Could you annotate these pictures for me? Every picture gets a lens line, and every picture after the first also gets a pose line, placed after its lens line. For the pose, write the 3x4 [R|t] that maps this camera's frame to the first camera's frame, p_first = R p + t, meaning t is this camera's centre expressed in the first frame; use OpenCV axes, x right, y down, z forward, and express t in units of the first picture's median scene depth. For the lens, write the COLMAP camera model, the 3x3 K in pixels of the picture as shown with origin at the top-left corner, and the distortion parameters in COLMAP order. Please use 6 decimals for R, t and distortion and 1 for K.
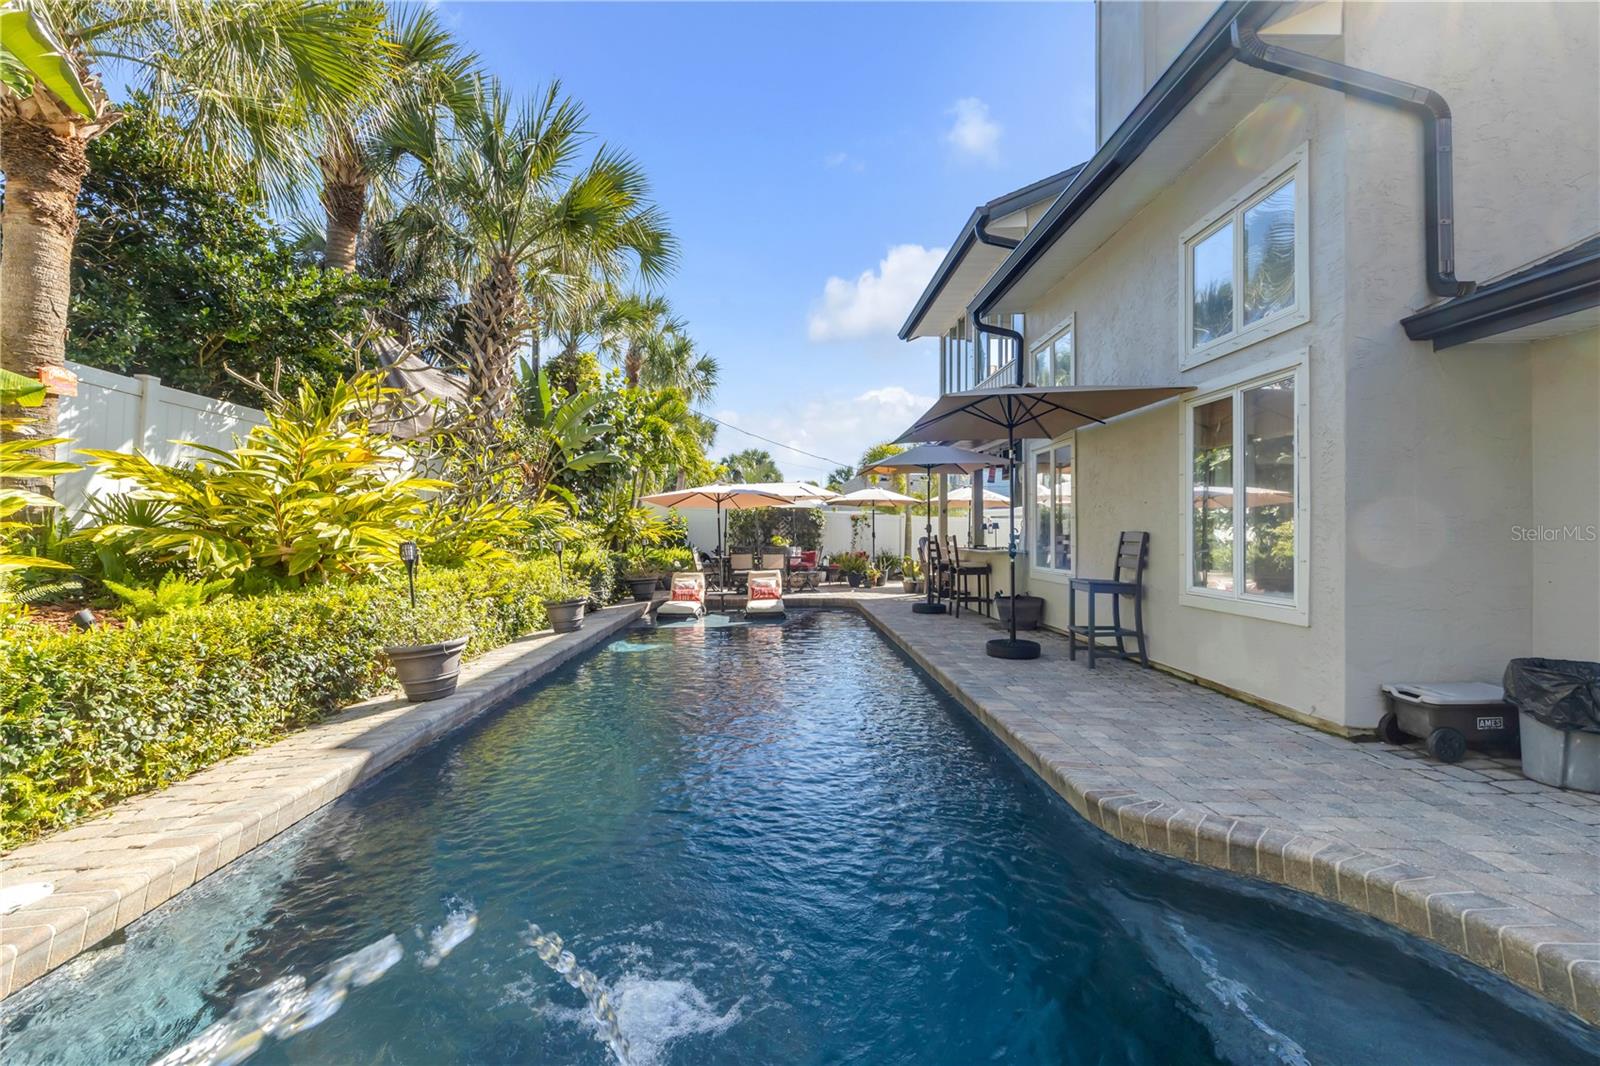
lens RADIAL K [[721.4, 0, 800.0], [0, 721.4, 533.0], [0, 0, 1]] dist [0.001298, -0.000091]
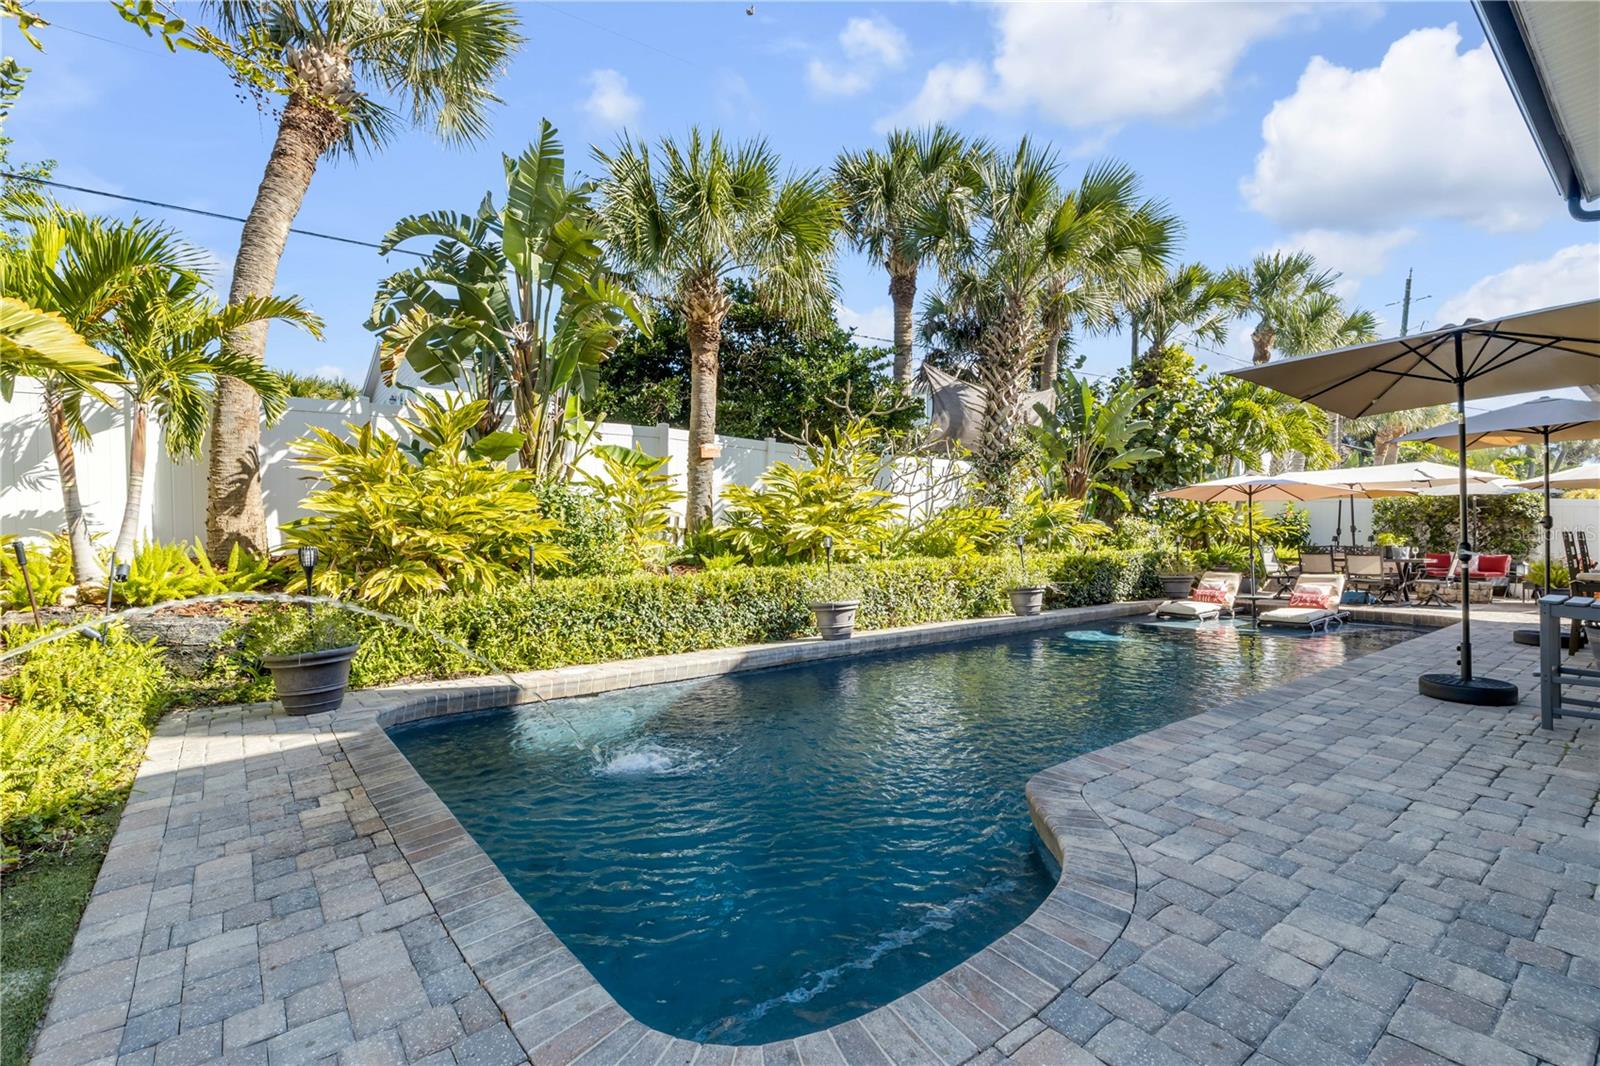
lens RADIAL K [[721.4, 0, 800.0], [0, 721.4, 533.0], [0, 0, 1]] dist [0.001298, -0.000091]
pose [[0.596492, 0.001592, -0.802618, 0.641882], [0.001430, 0.999994, 0.003046, 0.002244], [0.802618, -0.002965, 0.596486, 0.047638]]
